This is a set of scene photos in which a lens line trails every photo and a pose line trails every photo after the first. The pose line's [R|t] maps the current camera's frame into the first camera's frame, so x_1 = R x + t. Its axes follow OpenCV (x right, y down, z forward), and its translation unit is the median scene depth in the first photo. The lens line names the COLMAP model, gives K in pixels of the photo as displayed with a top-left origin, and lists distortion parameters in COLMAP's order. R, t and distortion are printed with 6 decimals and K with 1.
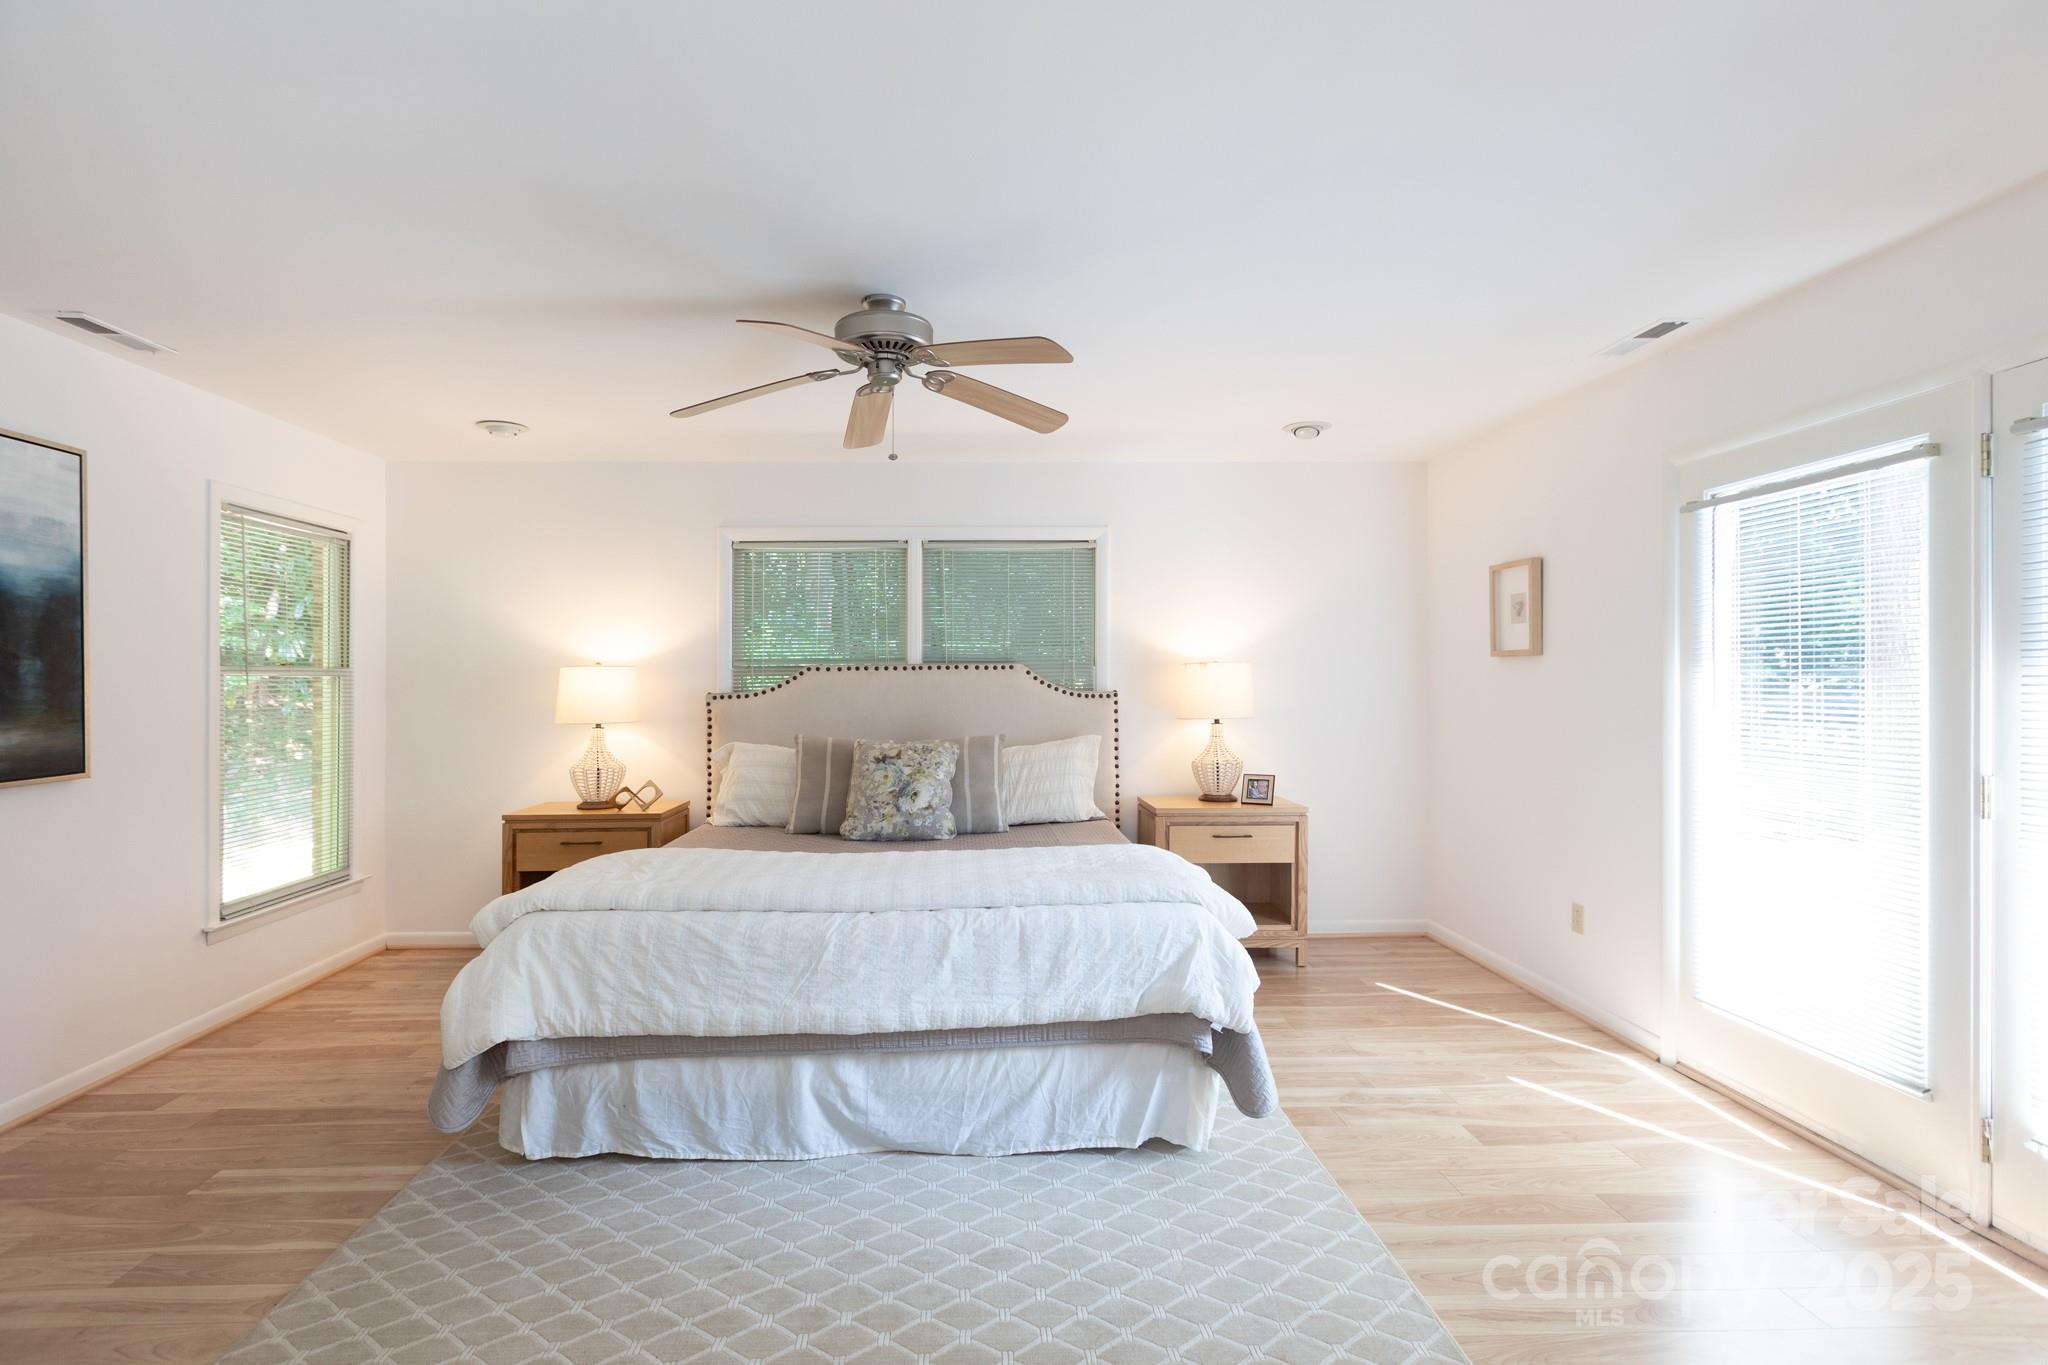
lens RADIAL K [[936.7, 0, 972.8], [0, 936.7, 655.6], [0, 0, 1]] dist [0.011030, -0.002396]
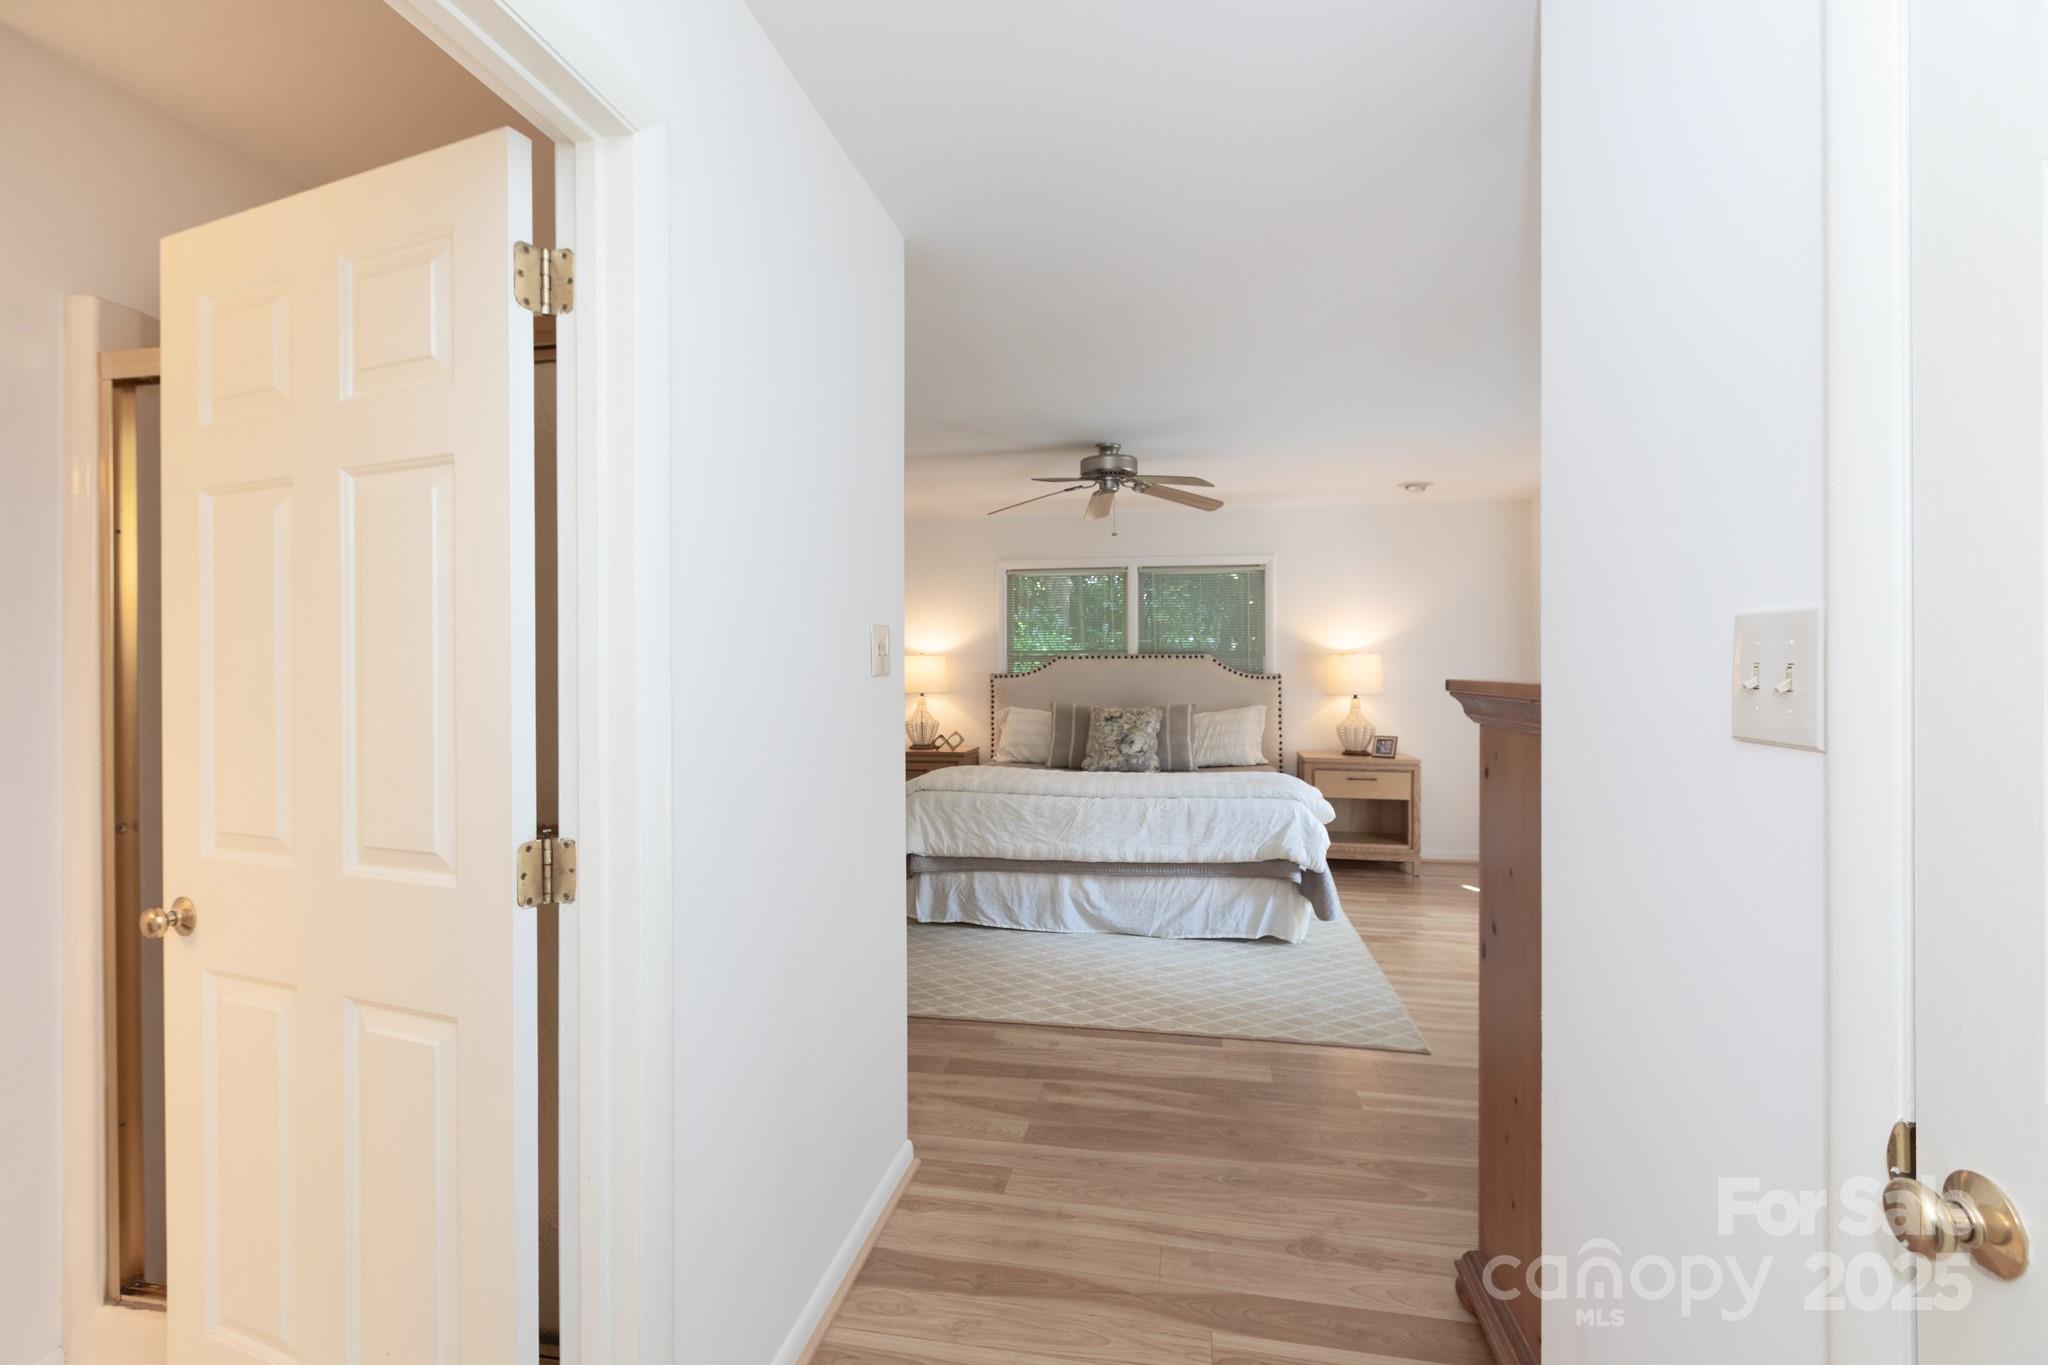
lens RADIAL K [[936.7, 0, 1011.7], [0, 936.7, 628.2], [0, 0, 1]] dist [0.011030, -0.002396]
pose [[0.979095, -0.004011, -0.203364, 0.073882], [0.001329, 0.999910, -0.013325, -0.018251], [0.203399, 0.012776, 0.979013, -0.666550]]
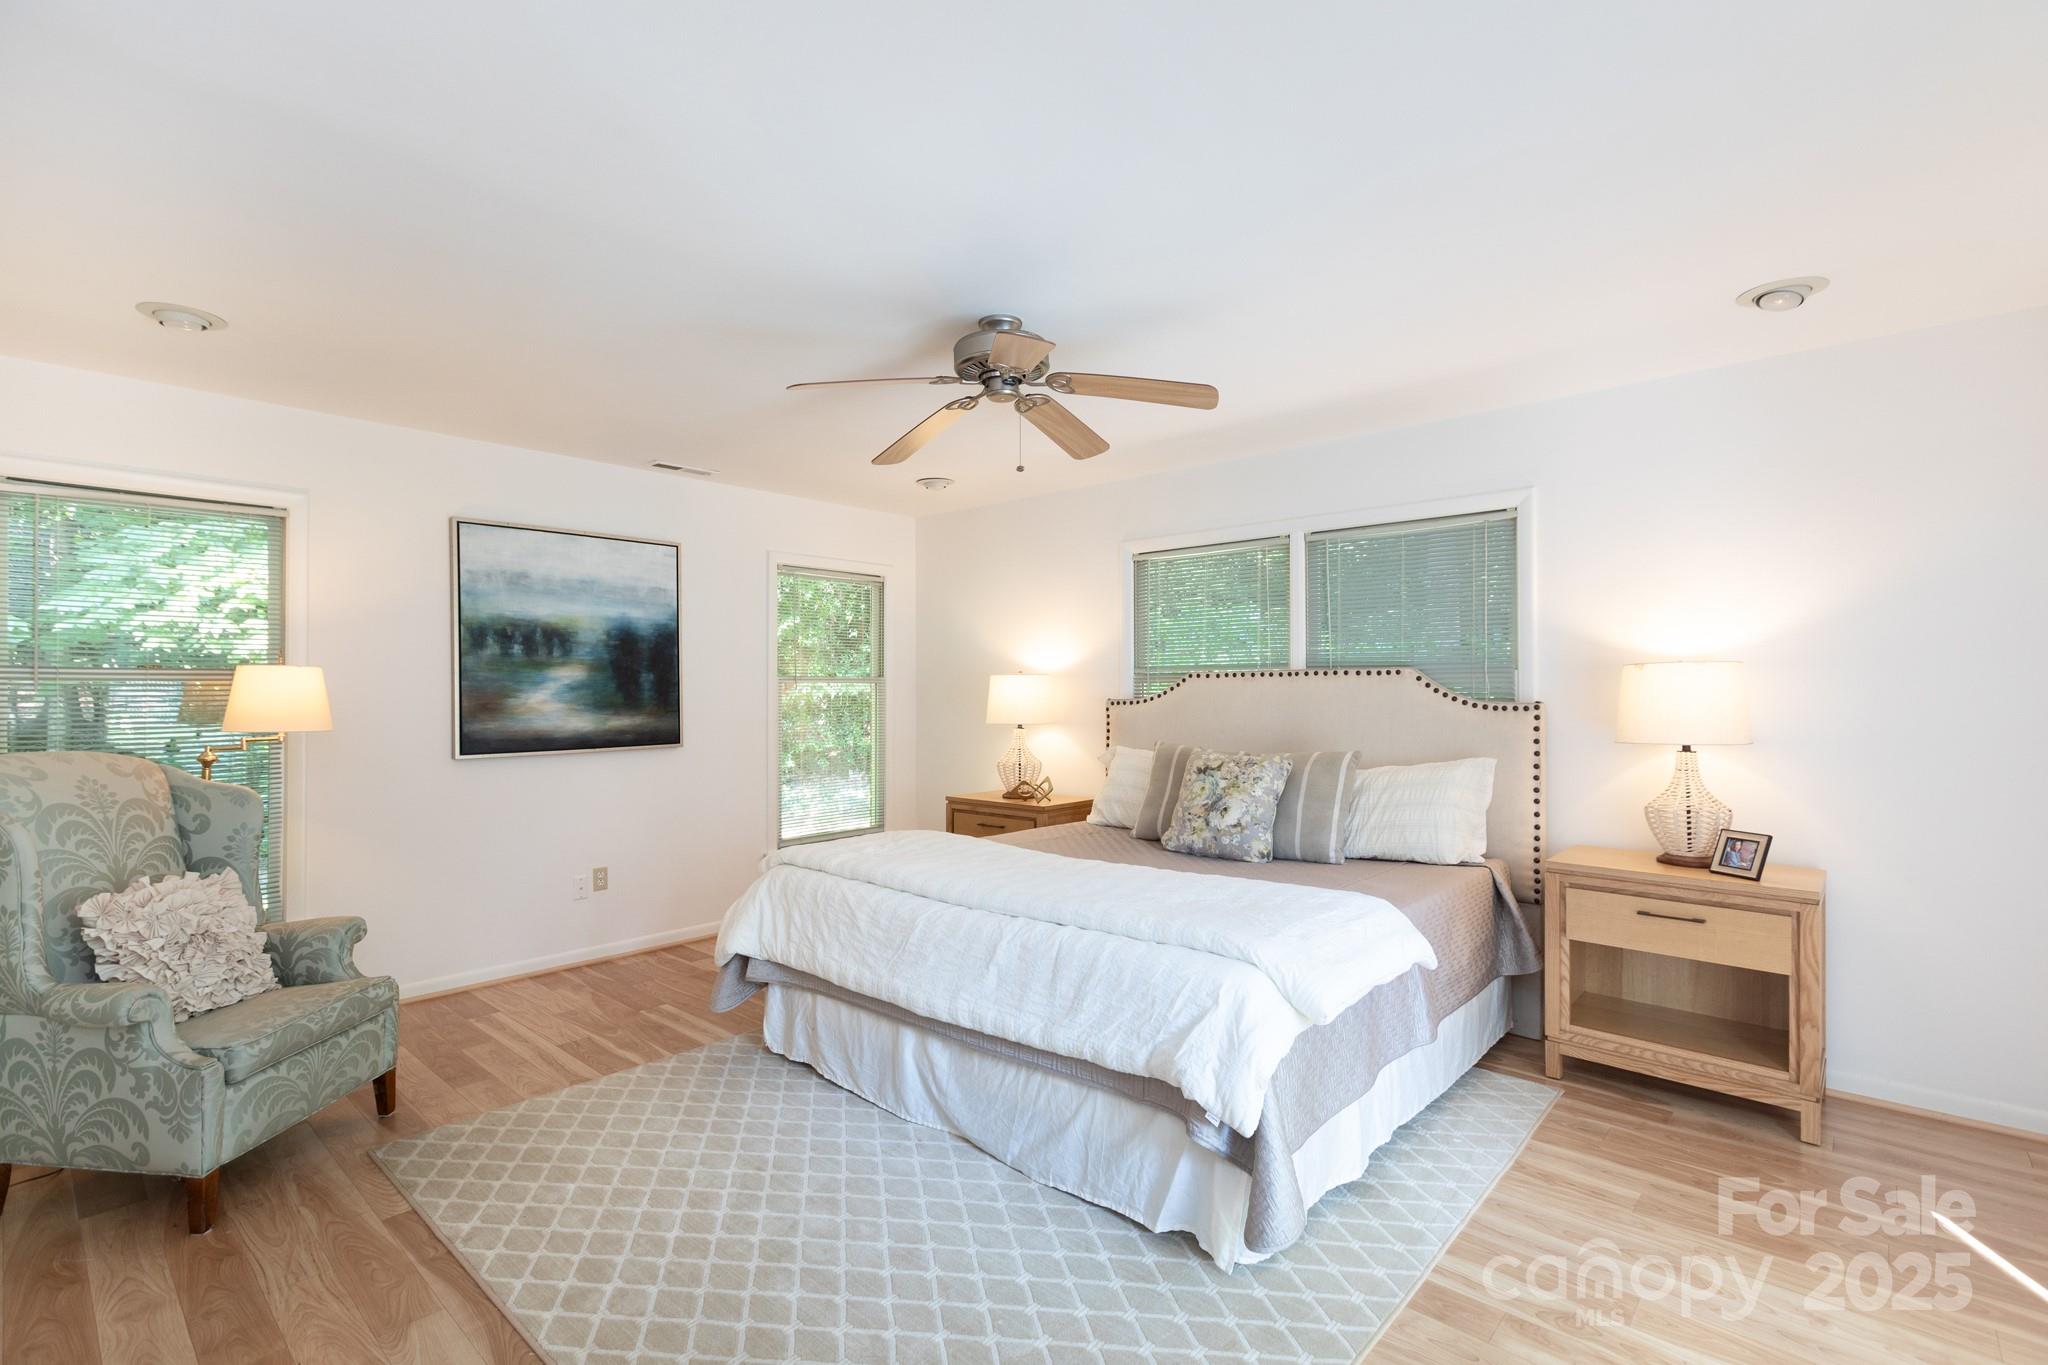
lens RADIAL K [[936.7, 0, 1019.3], [0, 936.7, 657.6], [0, 0, 1]] dist [0.011030, -0.002396]
pose [[0.719546, -0.020060, -0.694155, 0.590176], [0.016123, 0.999796, -0.012180, 0.006549], [0.694258, -0.002428, 0.719722, 0.252585]]
